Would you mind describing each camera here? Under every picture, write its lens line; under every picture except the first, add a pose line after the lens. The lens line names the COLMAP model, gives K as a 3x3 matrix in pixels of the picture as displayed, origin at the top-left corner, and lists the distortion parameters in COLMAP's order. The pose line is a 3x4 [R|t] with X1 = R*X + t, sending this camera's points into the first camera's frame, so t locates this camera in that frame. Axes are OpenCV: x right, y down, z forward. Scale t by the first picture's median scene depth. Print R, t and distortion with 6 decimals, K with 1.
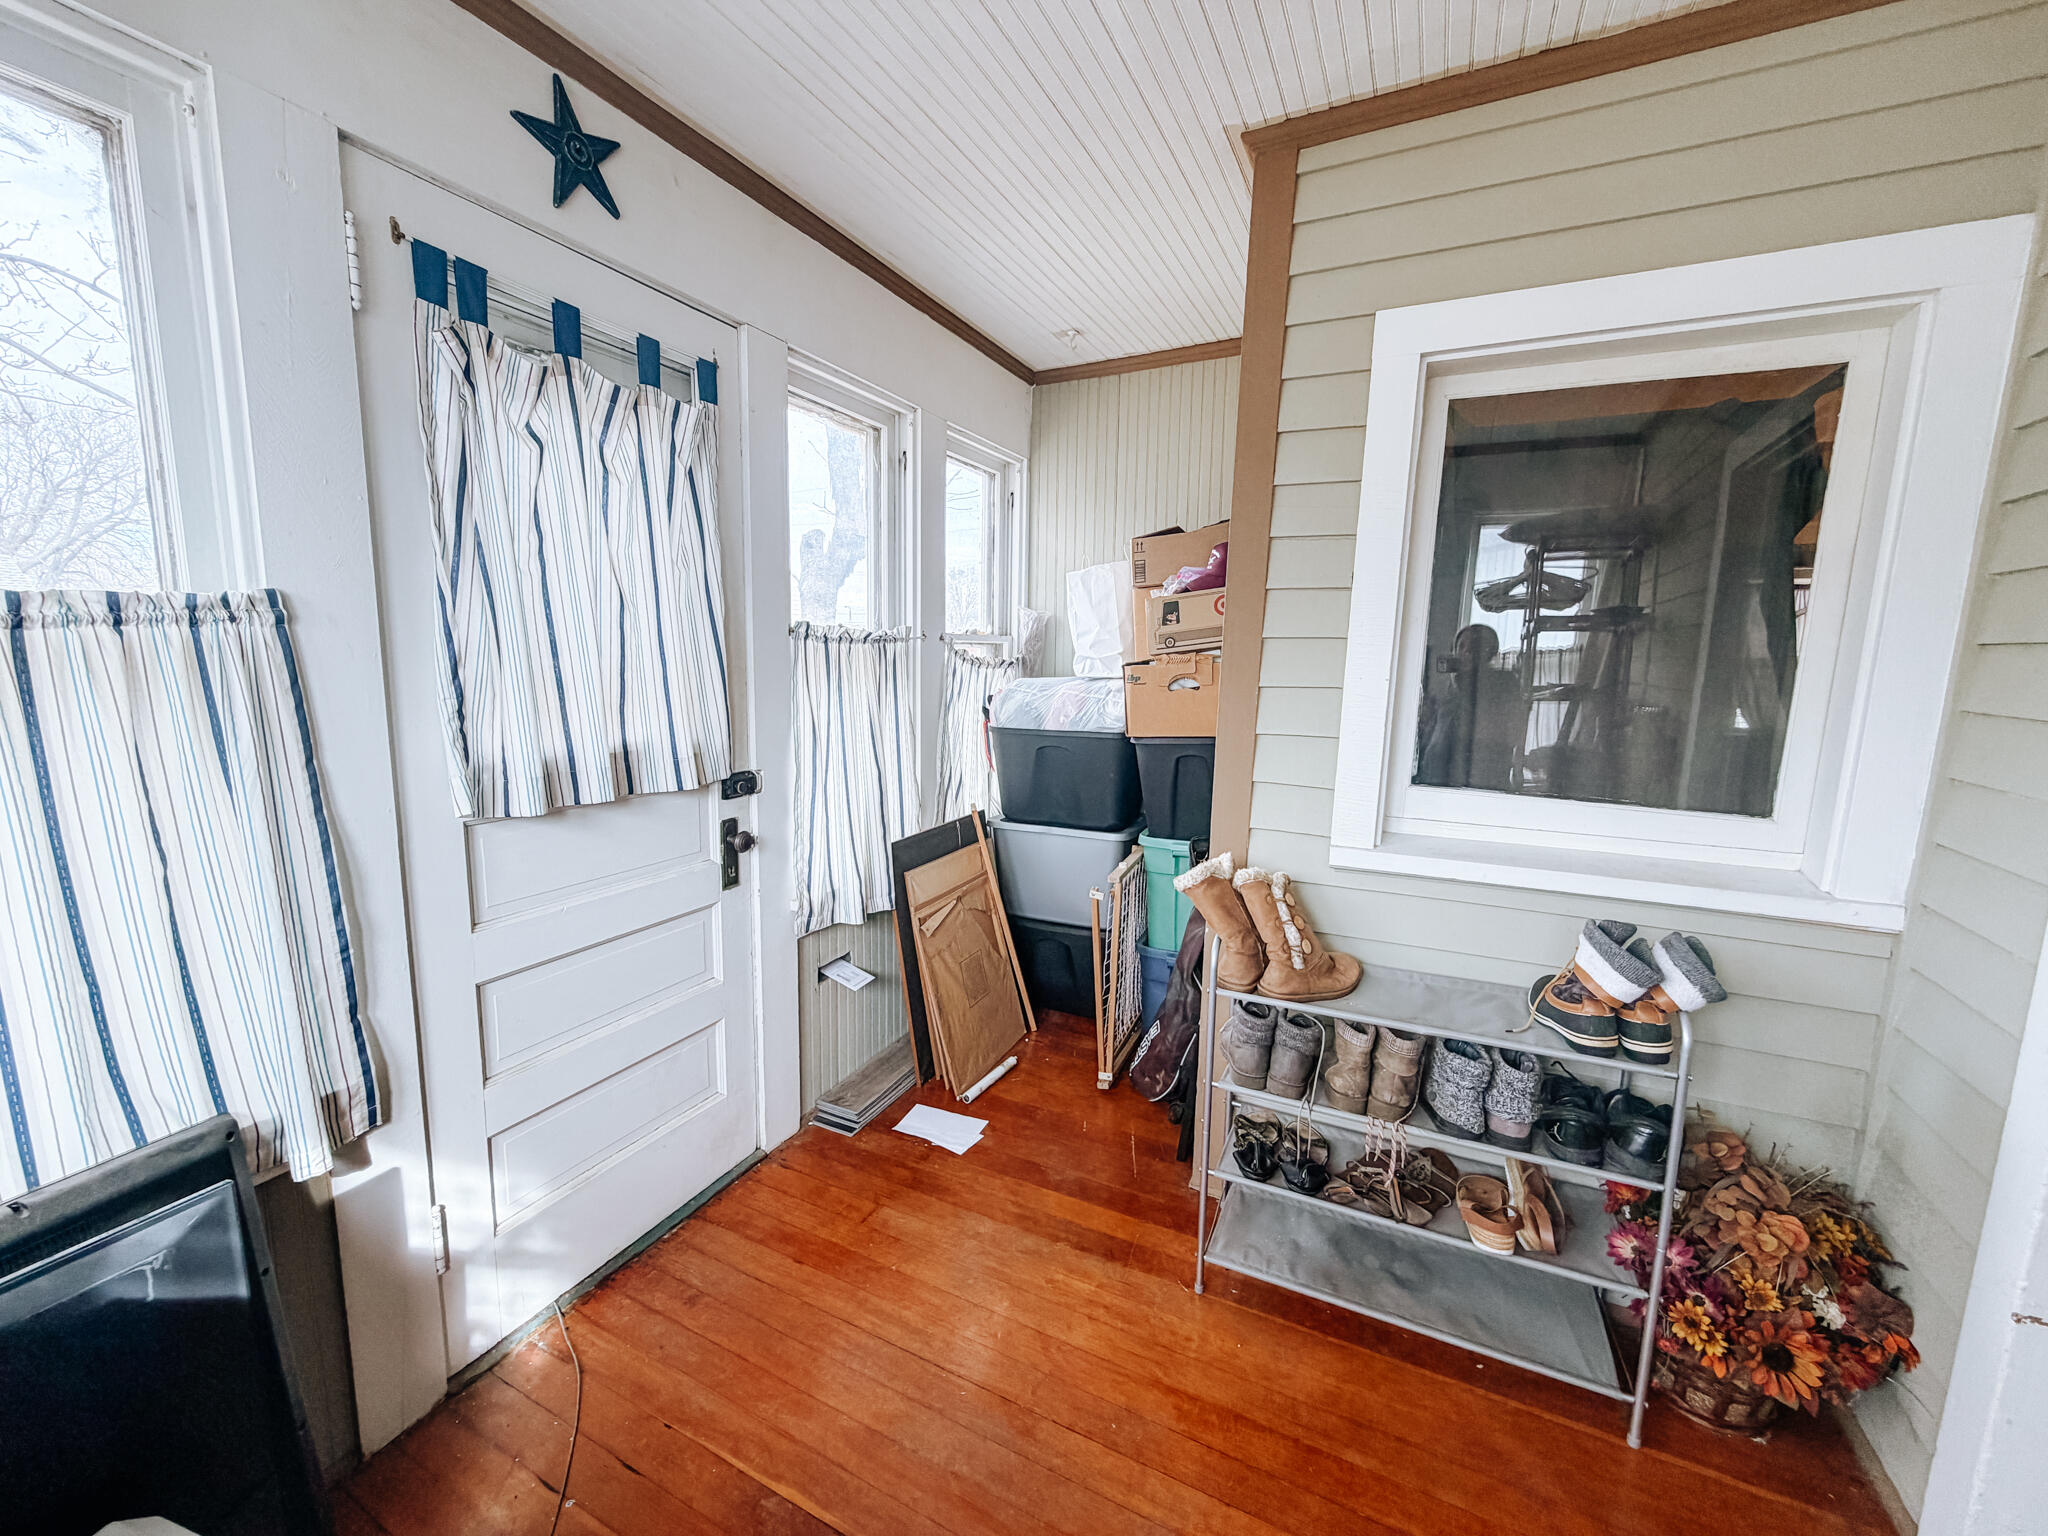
lens RADIAL K [[818.8, 0, 1022.2], [0, 818.8, 765.0], [0, 0, 1]] dist [-0.000989, -0.000397]
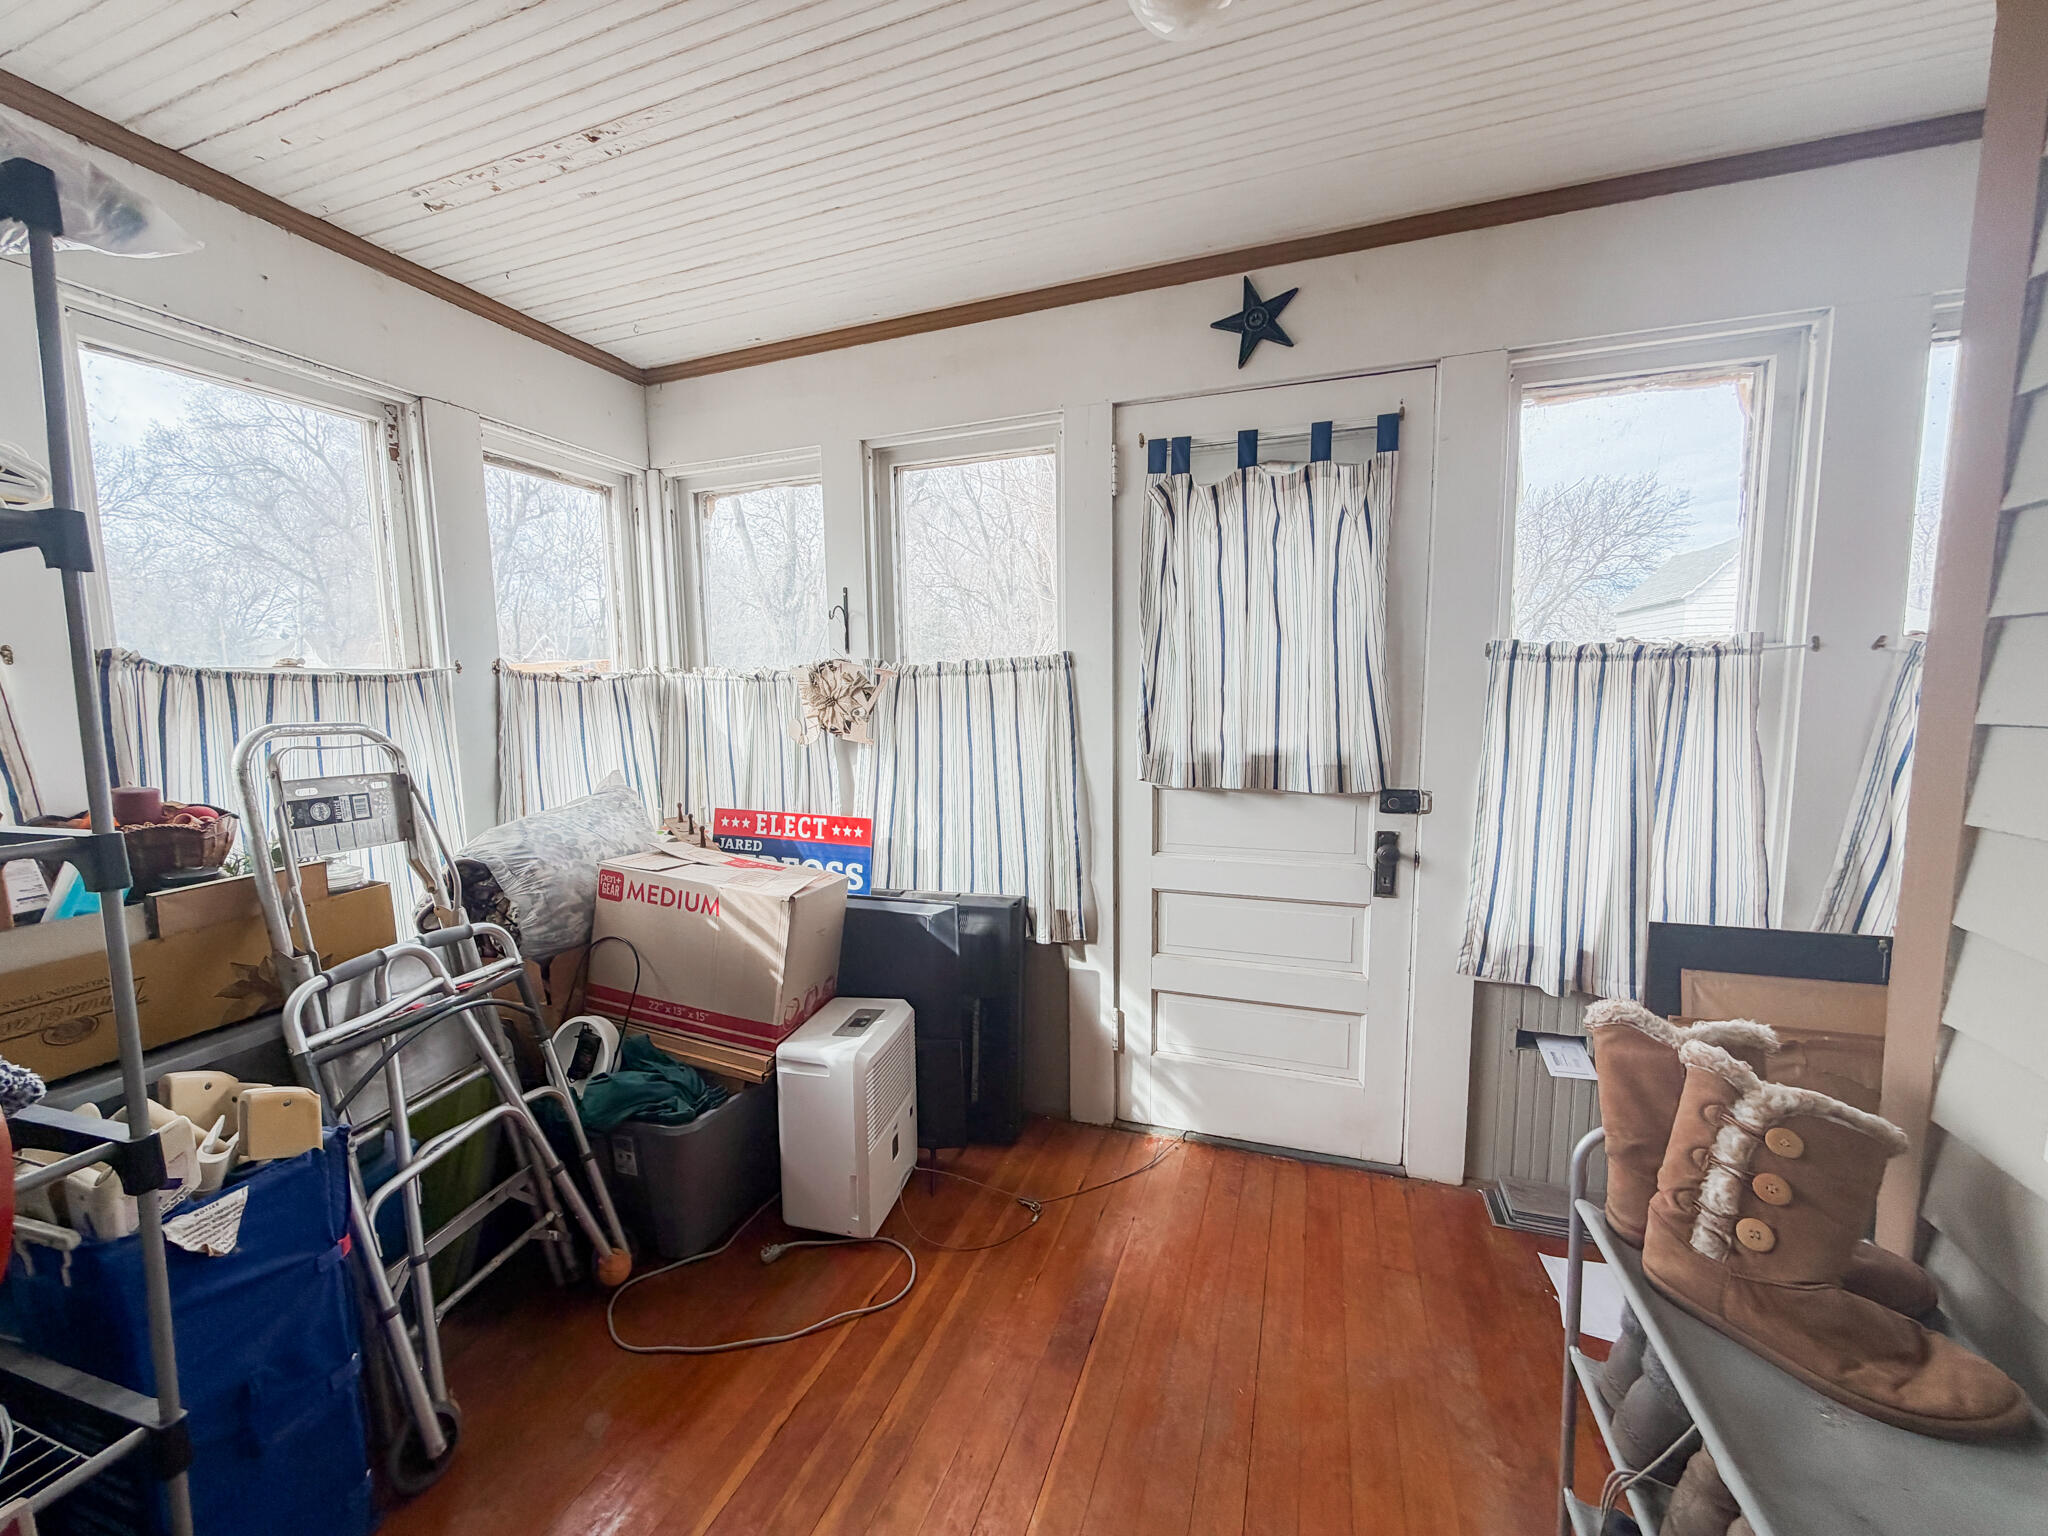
lens RADIAL K [[818.8, 0, 1018.3], [0, 818.8, 768.8], [0, 0, 1]] dist [-0.000989, -0.000397]
pose [[0.114960, 0.085451, -0.989688, 0.795554], [-0.123229, 0.989824, 0.071148, -0.040309], [0.985697, 0.113779, 0.124321, 0.480003]]
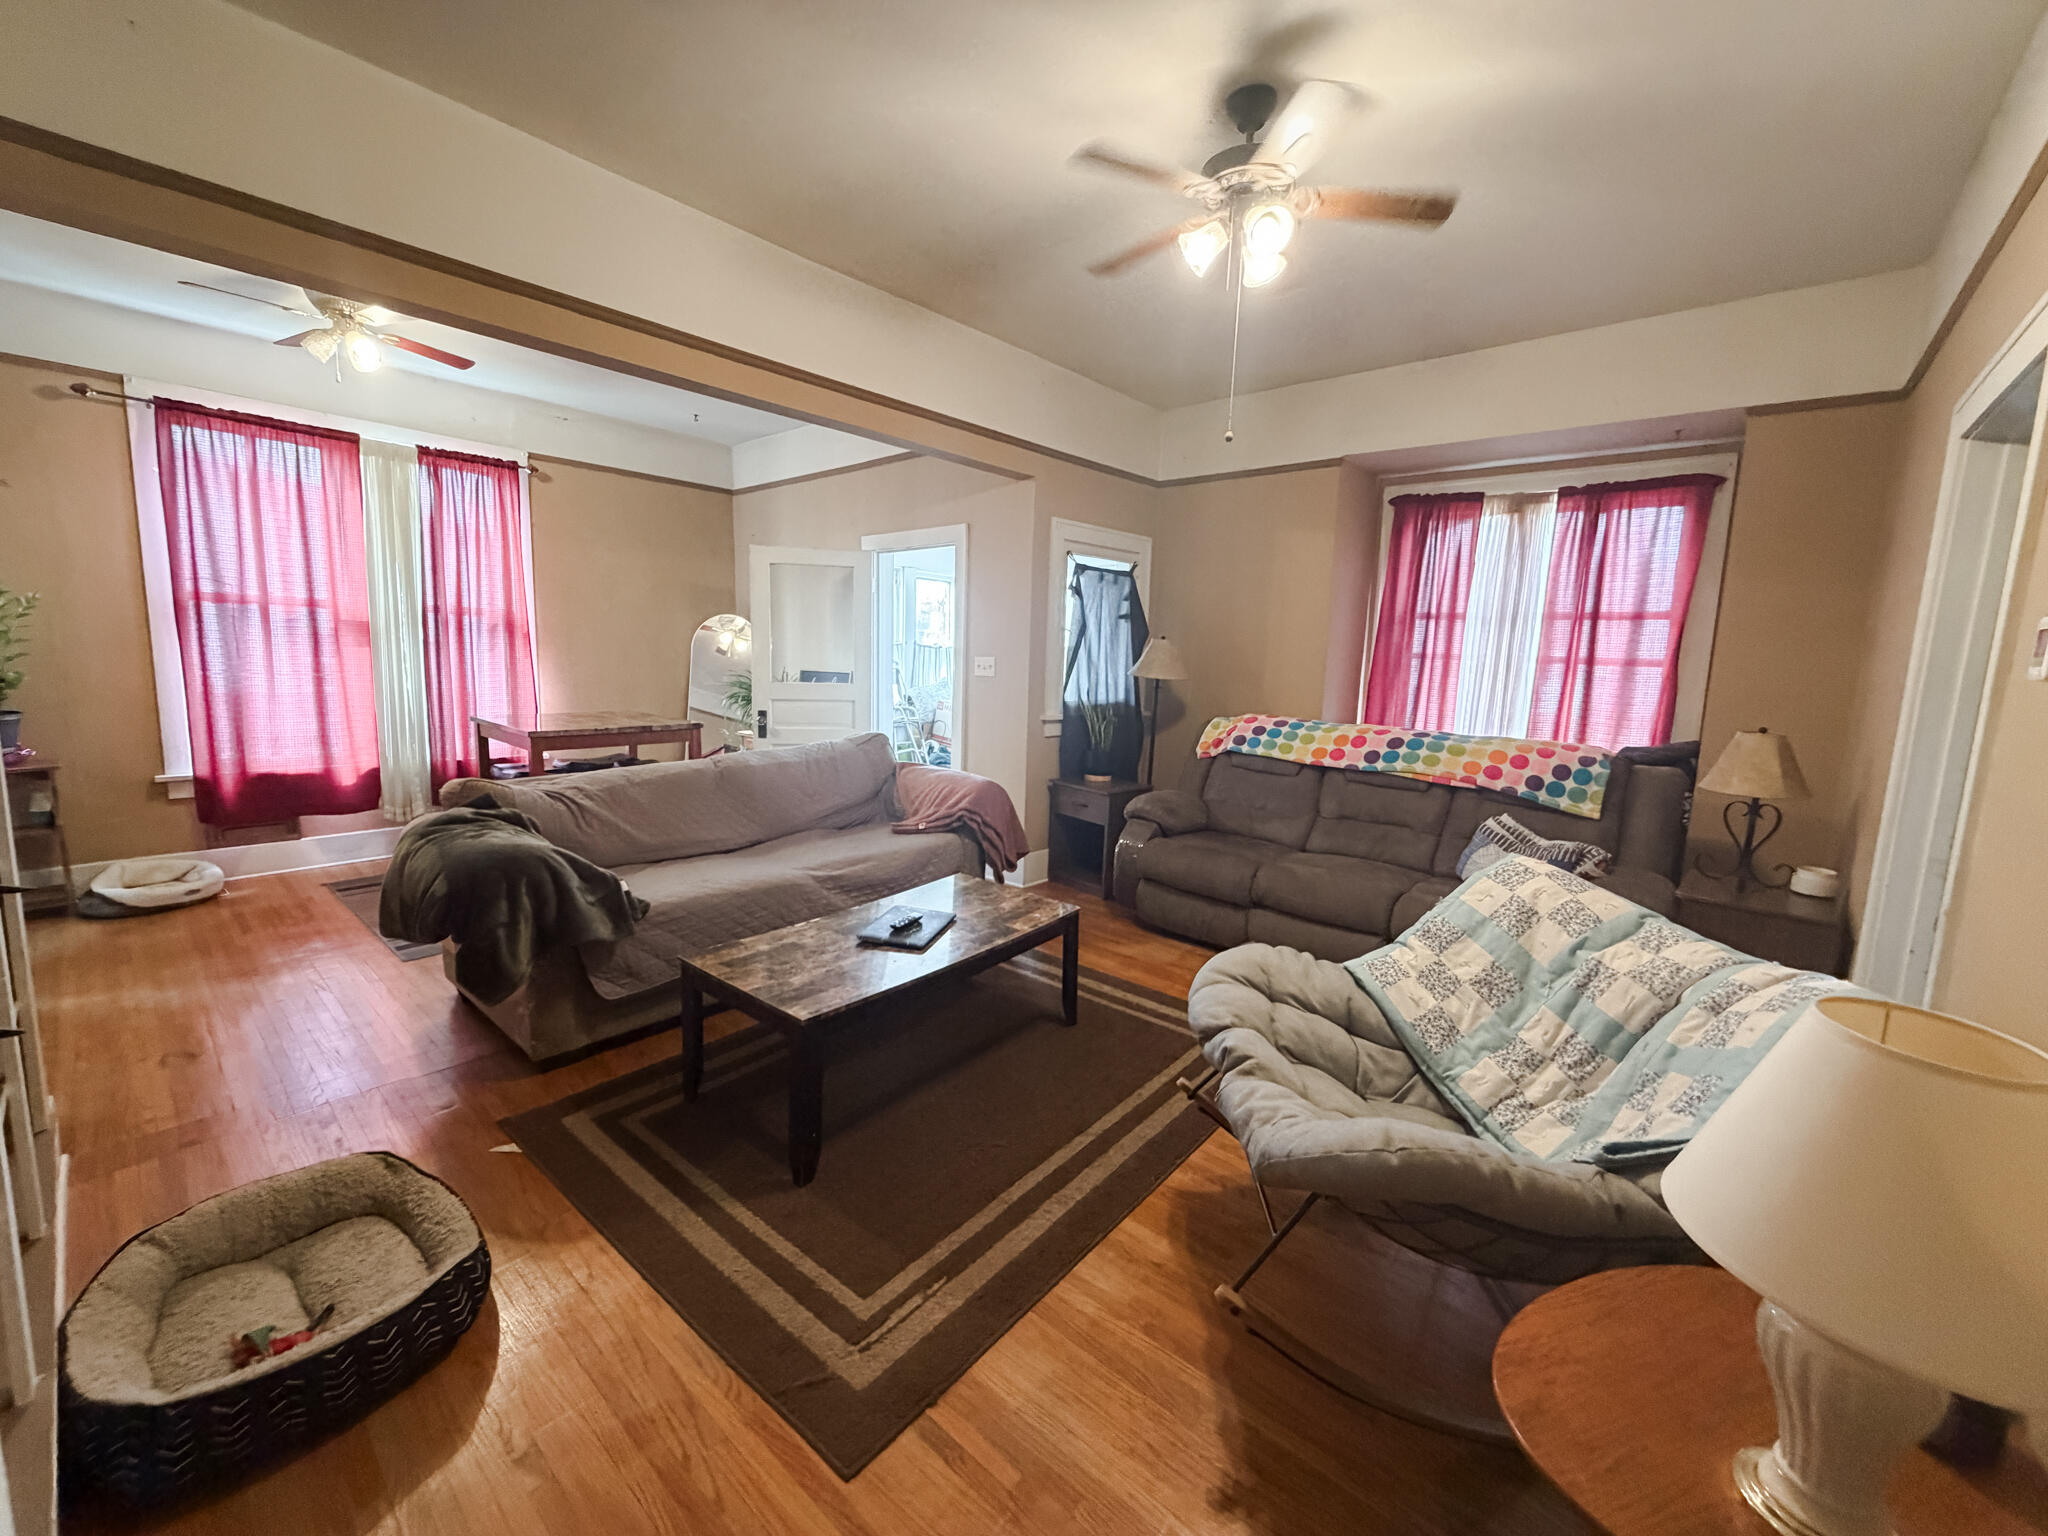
lens RADIAL K [[818.8, 0, 1023.2], [0, 818.8, 763.9], [0, 0, 1]] dist [-0.000989, -0.000397]
pose [[-0.255283, 0.114633, -0.960047, 4.457548], [-0.167349, 0.972722, 0.160646, -0.214843], [0.952274, 0.201673, -0.229135, 1.838116]]
